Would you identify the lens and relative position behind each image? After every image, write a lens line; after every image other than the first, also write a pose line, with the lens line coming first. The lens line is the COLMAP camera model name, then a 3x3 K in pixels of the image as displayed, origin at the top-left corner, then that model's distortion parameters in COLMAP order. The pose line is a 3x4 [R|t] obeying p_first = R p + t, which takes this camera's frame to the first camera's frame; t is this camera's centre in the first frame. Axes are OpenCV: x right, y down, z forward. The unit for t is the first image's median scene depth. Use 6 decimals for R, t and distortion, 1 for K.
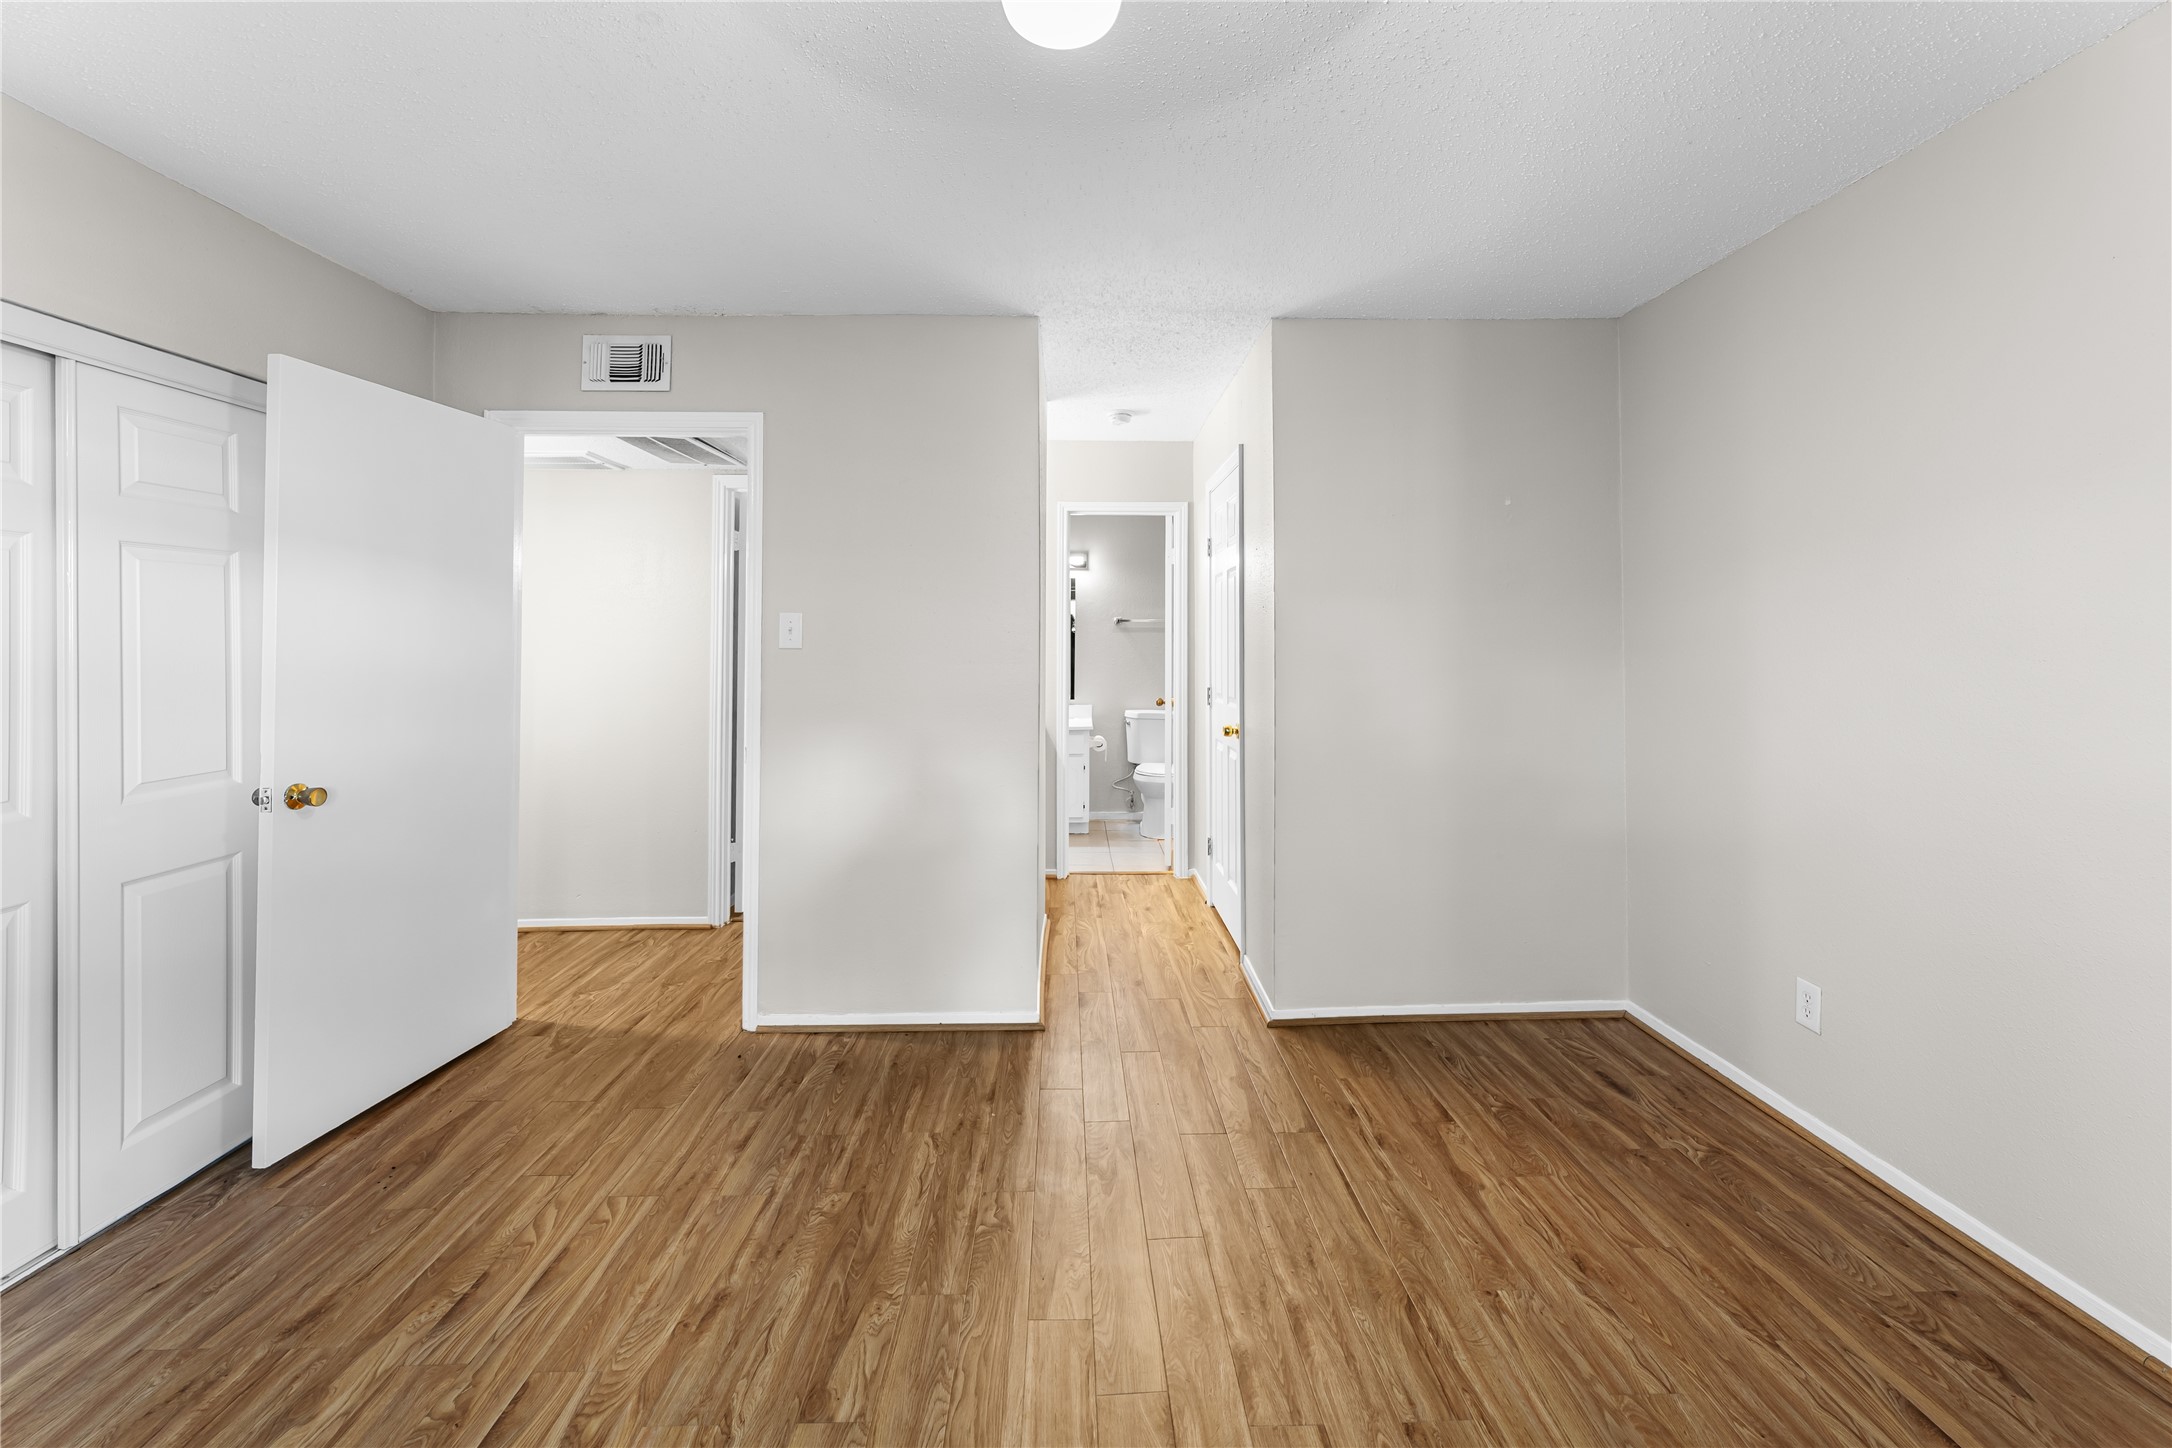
lens RADIAL K [[905.2, 0, 1086.0], [0, 905.2, 724.0], [0, 0, 1]] dist [0.000750, 0.000232]
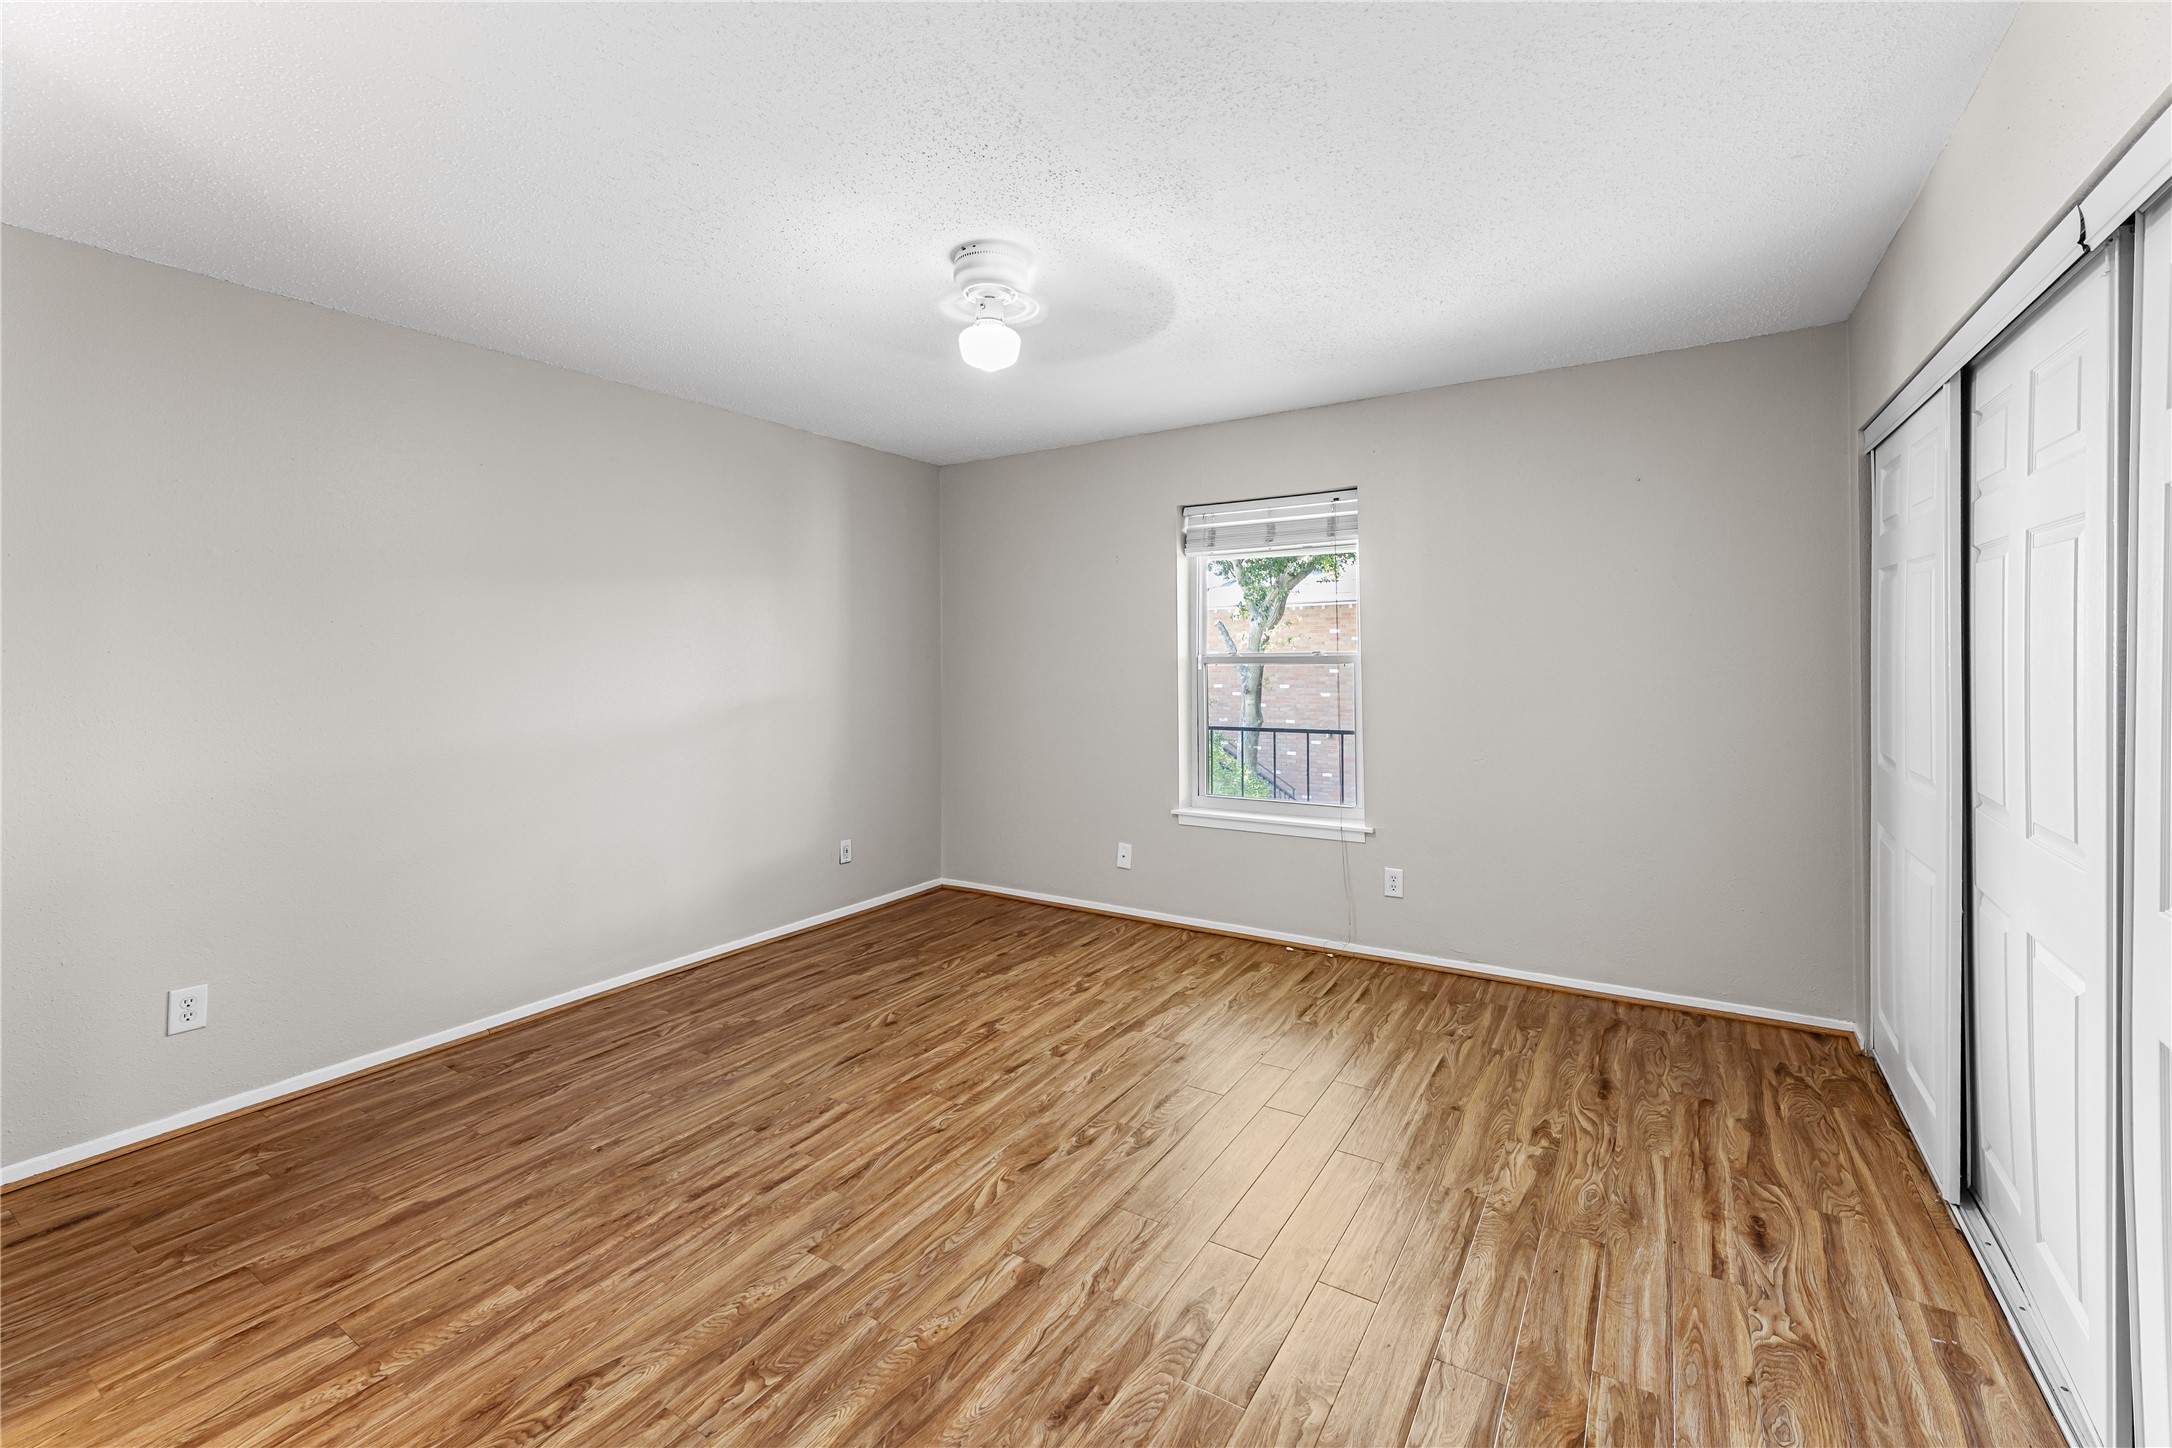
lens RADIAL K [[905.2, 0, 1086.0], [0, 905.2, 724.0], [0, 0, 1]] dist [0.000750, 0.000232]
pose [[-0.824535, -0.030261, 0.565001, -0.930812], [0.064086, 0.987148, 0.146395, -0.154173], [-0.562170, 0.156916, -0.811999, 1.652170]]
